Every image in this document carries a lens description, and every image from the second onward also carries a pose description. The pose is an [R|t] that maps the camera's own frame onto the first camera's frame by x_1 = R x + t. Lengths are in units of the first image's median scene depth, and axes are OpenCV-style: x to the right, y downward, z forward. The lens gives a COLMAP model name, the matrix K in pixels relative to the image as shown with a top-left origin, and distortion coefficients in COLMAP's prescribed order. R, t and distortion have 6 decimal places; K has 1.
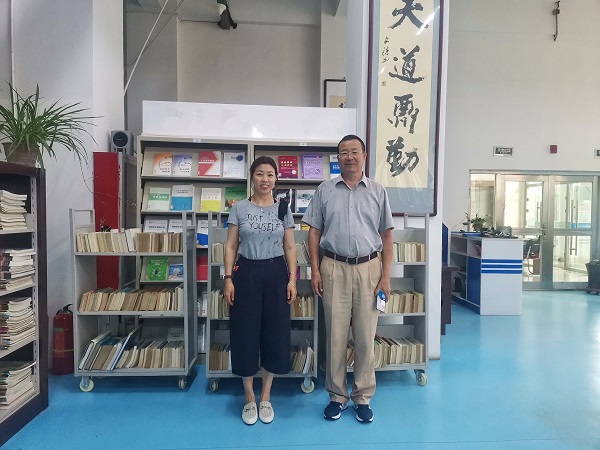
lens RADIAL K [[431.4, 0, 300.7], [0, 431.4, 226.0], [0, 0, 1]] dist [0.004591, -0.005525]
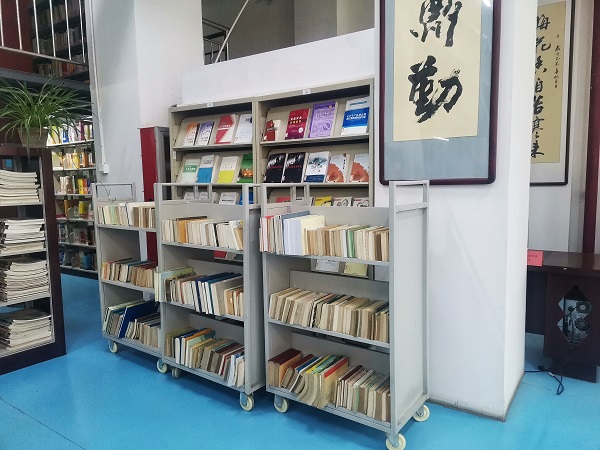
lens RADIAL K [[431.4, 0, 299.8], [0, 431.4, 225.8], [0, 0, 1]] dist [0.004591, -0.005525]
pose [[0.783514, 0.043791, -0.619830, 0.476959], [0.000372, 0.997480, 0.070942, -0.008320], [0.621375, -0.055814, 0.781523, 0.386851]]
